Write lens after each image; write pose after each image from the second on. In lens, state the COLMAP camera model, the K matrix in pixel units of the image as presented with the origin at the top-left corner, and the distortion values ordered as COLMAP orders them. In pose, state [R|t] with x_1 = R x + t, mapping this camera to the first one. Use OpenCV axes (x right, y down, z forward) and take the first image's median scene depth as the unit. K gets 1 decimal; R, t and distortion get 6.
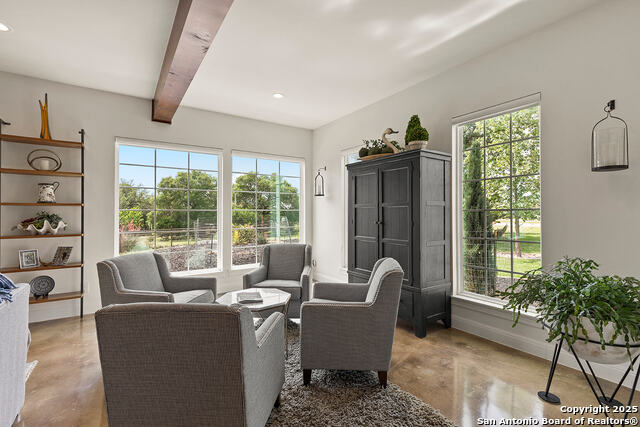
lens RADIAL K [[293.0, 0, 320.0], [0, 293.0, 213.5], [0, 0, 1]] dist [0.012045, -0.000174]
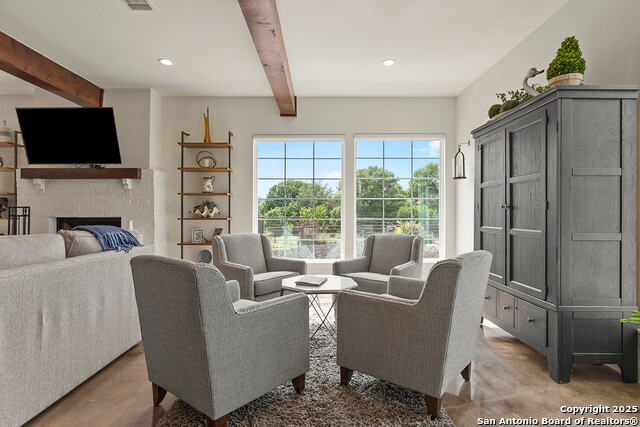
lens RADIAL K [[328.3, 0, 320.0], [0, 328.3, 213.5], [0, 0, 1]] dist [-0.001064, -0.000464]
pose [[0.827633, 0.004032, -0.561256, 0.269604], [-0.003986, 0.999991, 0.001306, 0.048743], [0.561256, 0.001156, 0.827641, 0.101530]]
